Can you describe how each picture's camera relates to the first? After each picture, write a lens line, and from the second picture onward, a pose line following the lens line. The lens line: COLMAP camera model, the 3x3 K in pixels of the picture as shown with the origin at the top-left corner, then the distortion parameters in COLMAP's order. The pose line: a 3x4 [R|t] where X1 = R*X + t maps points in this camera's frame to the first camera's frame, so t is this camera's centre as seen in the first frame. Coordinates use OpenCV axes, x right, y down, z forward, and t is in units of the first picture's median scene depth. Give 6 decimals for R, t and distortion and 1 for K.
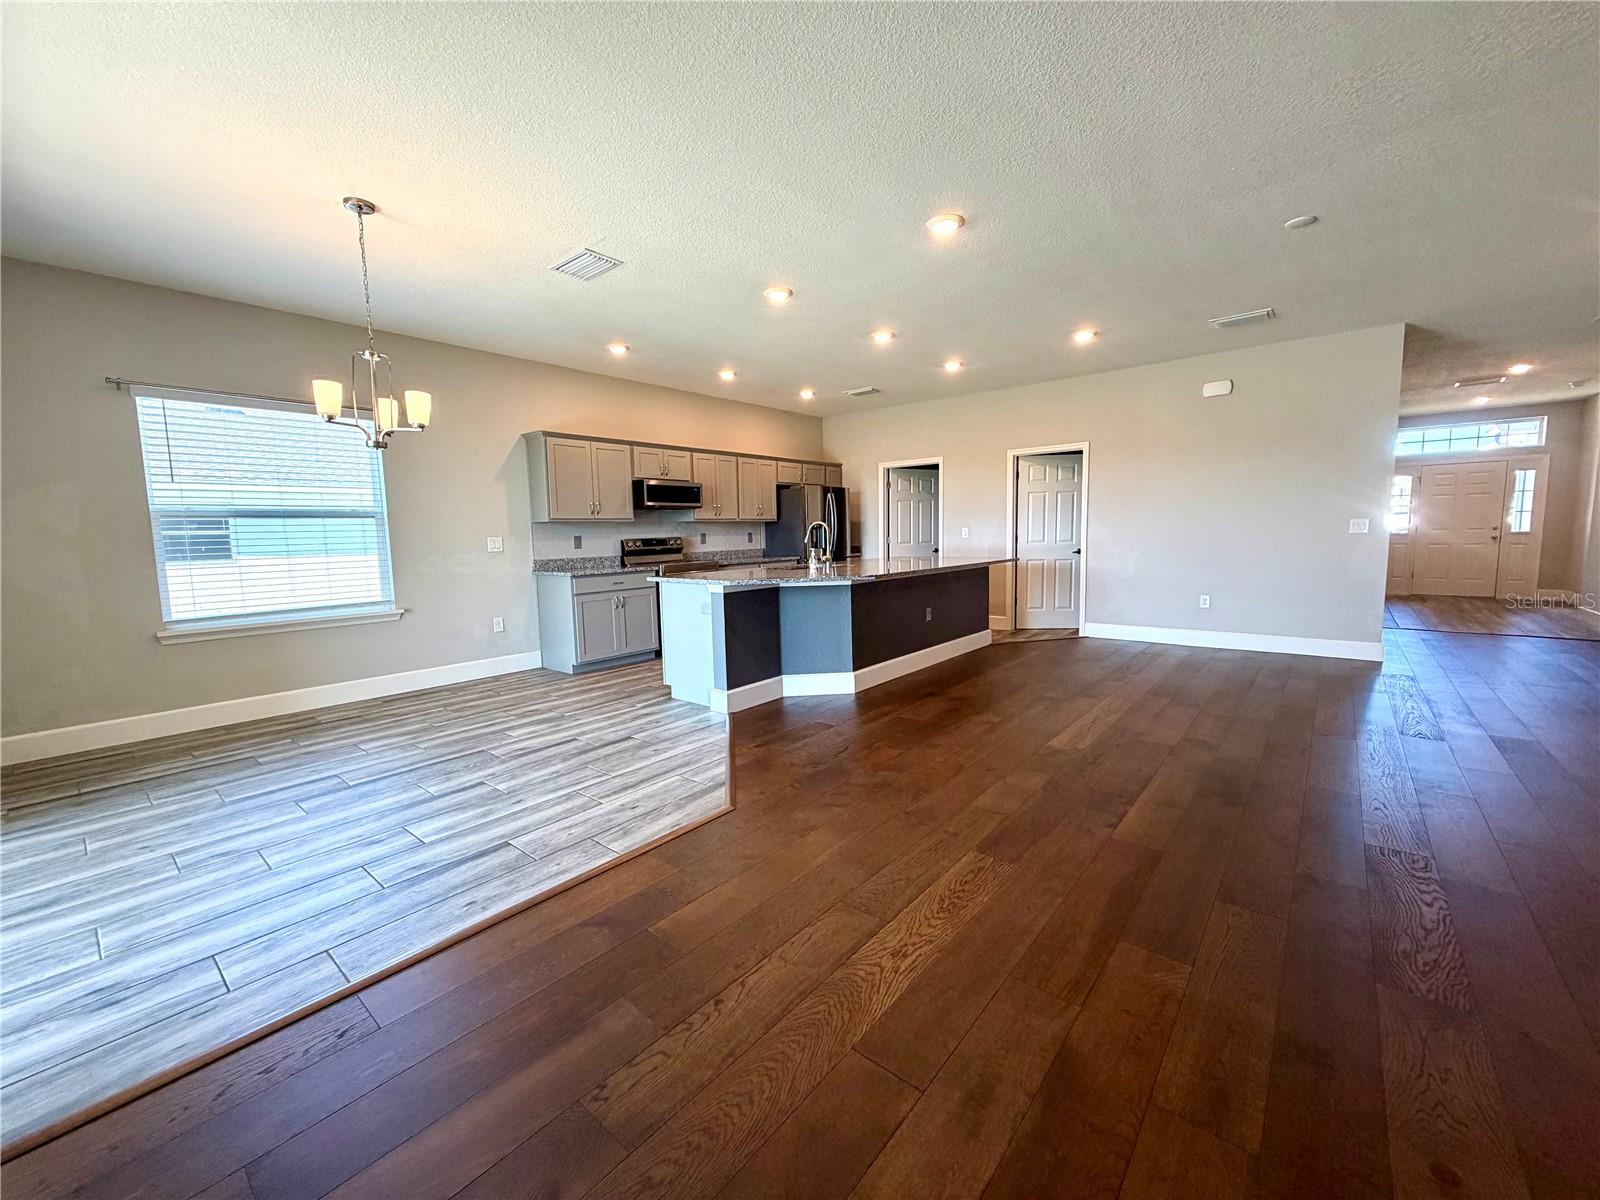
lens RADIAL K [[633.0, 0, 799.4], [0, 633.0, 593.5], [0, 0, 1]] dist [-0.003161, 0.000130]
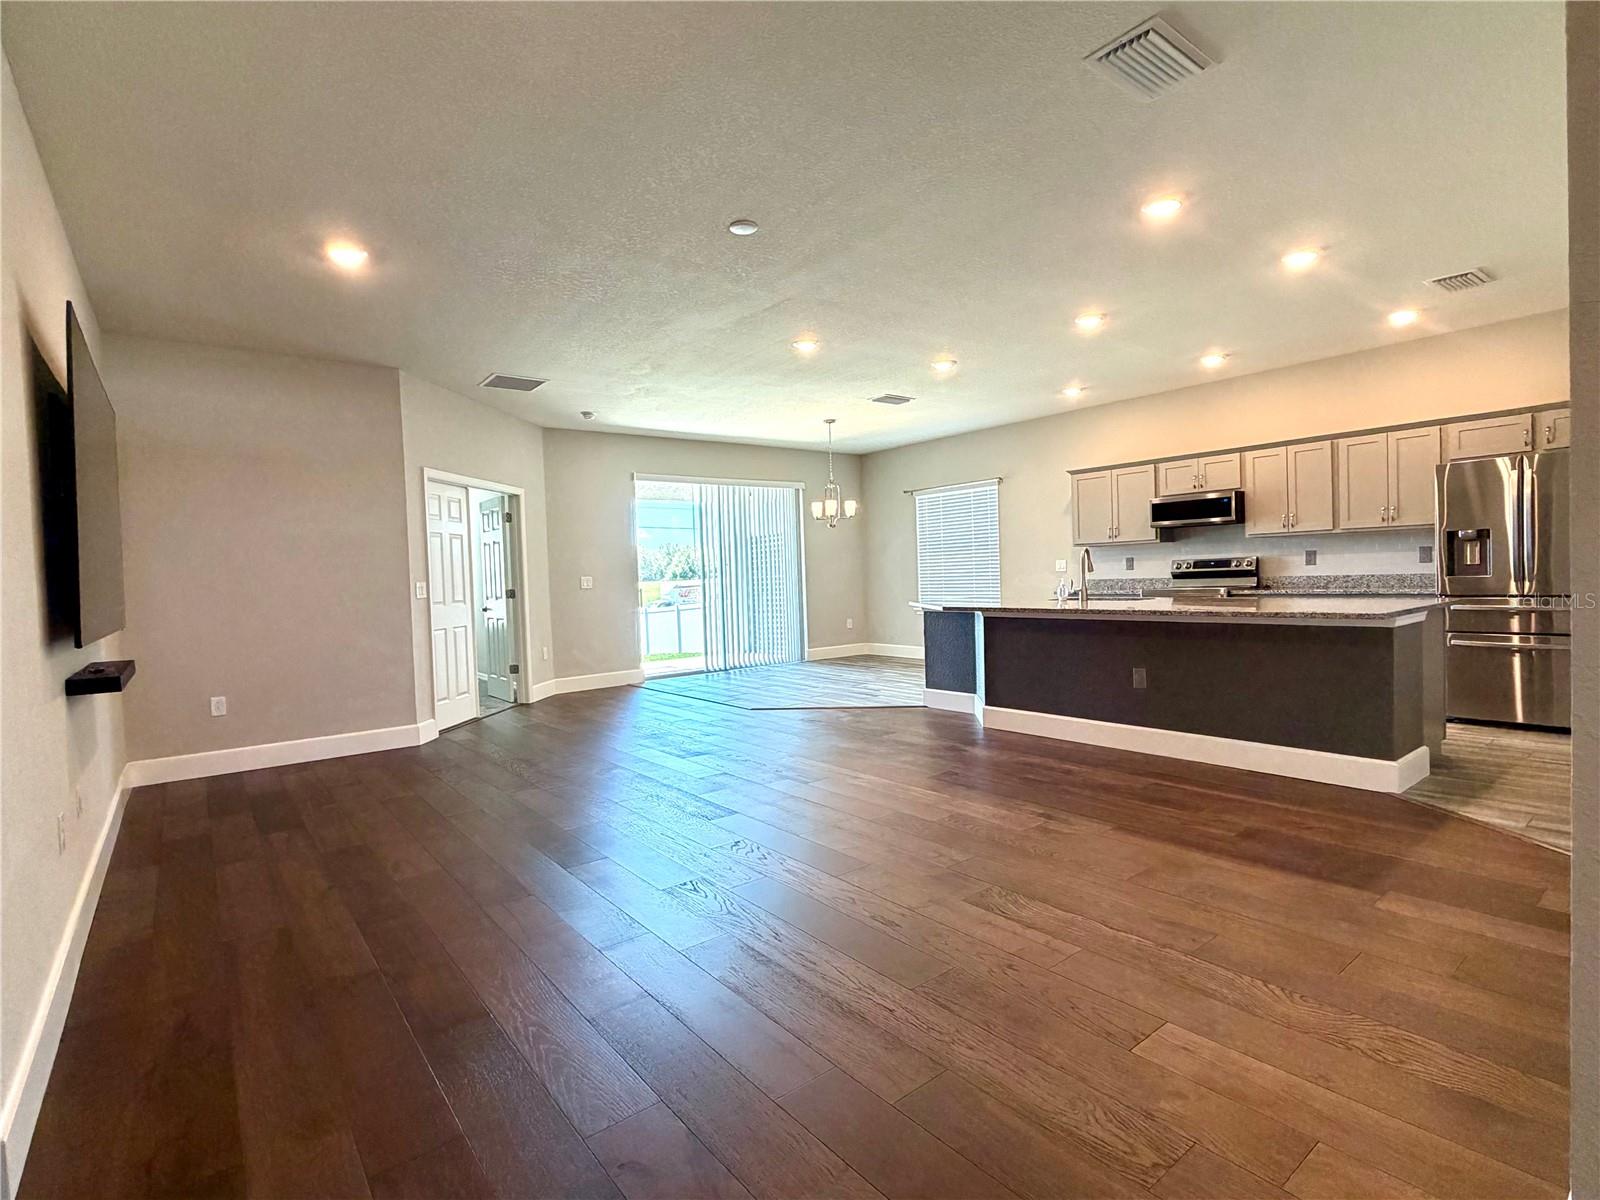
lens RADIAL K [[788.5, 0, 792.6], [0, 788.5, 596.0], [0, 0, 1]] dist [-0.004300, -0.002015]
pose [[-0.211974, 0.056975, -0.975613, 1.199939], [-0.055333, 0.995998, 0.070188, -0.103039], [0.975708, 0.068862, -0.207973, 0.852162]]
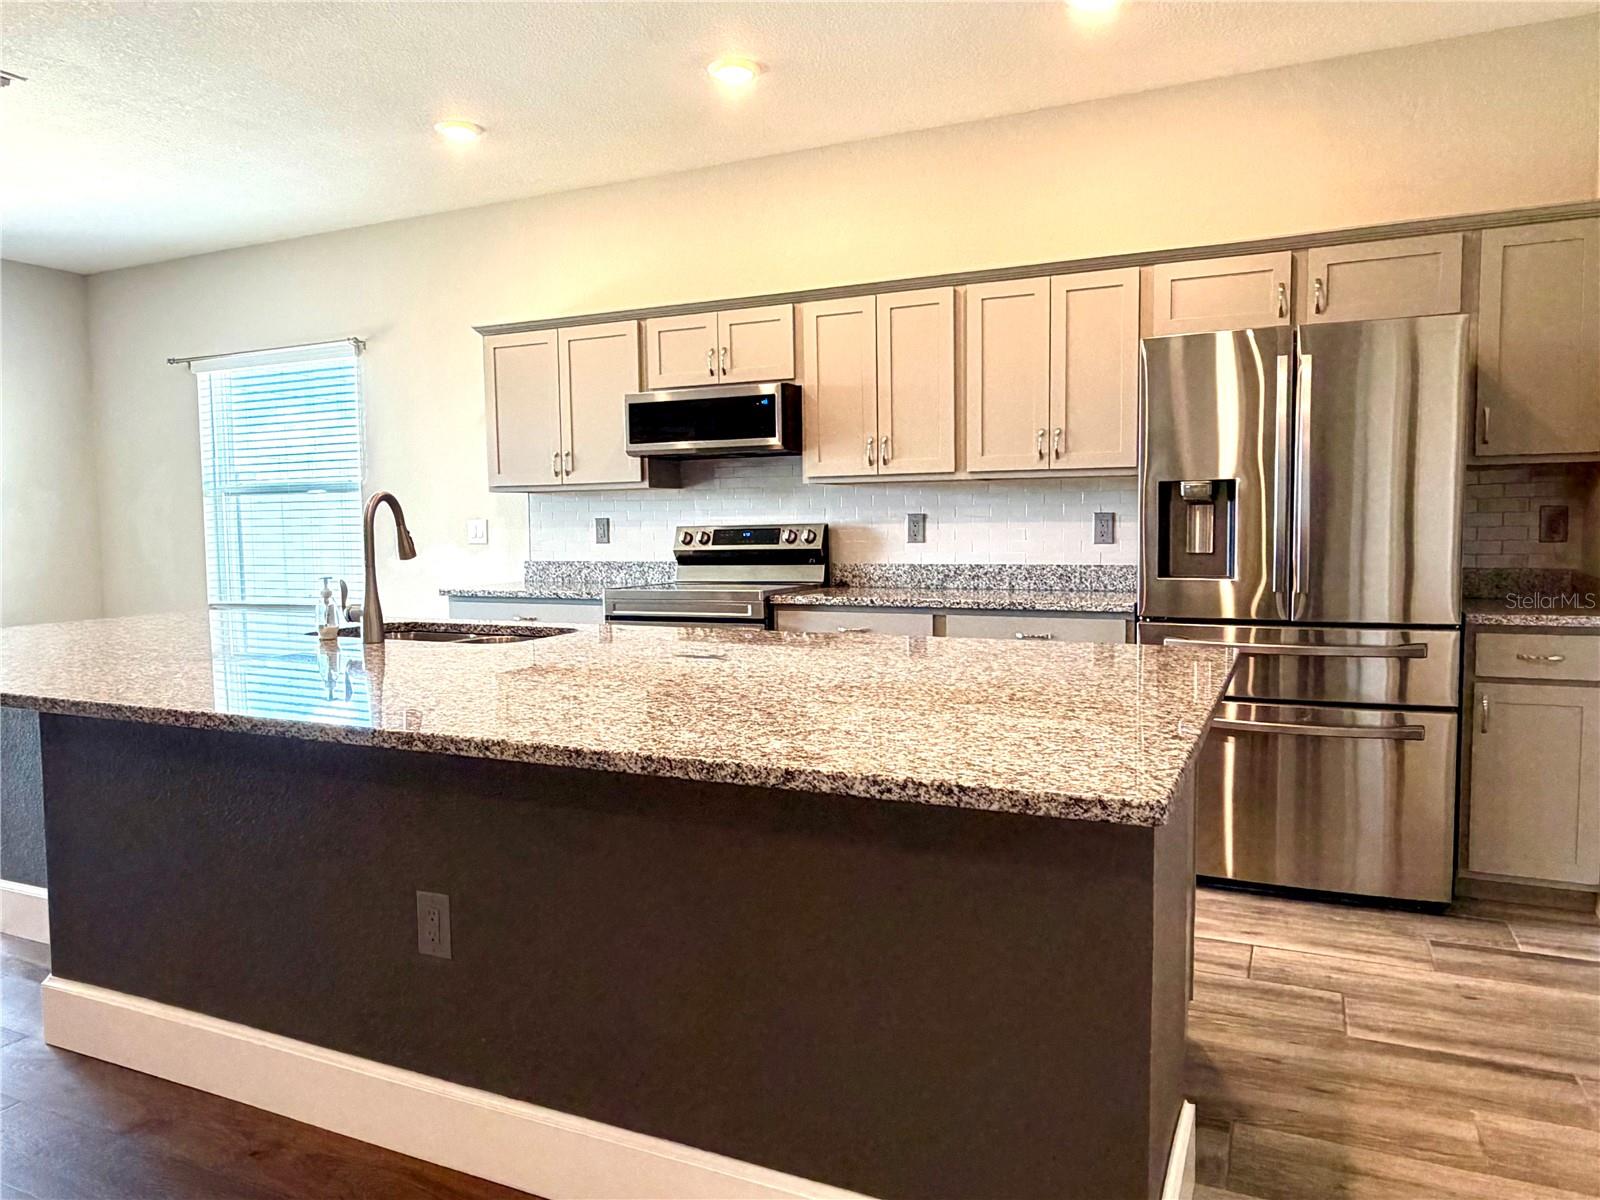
lens RADIAL K [[1082.7, 0, 806.7], [0, 1082.7, 592.8], [0, 0, 1]] dist [-0.007492, 0.008554]
pose [[0.260190, 0.086705, -0.961657, 0.610334], [-0.085785, 0.994097, 0.066419, -0.119919], [0.961739, 0.065214, 0.266092, 1.081941]]
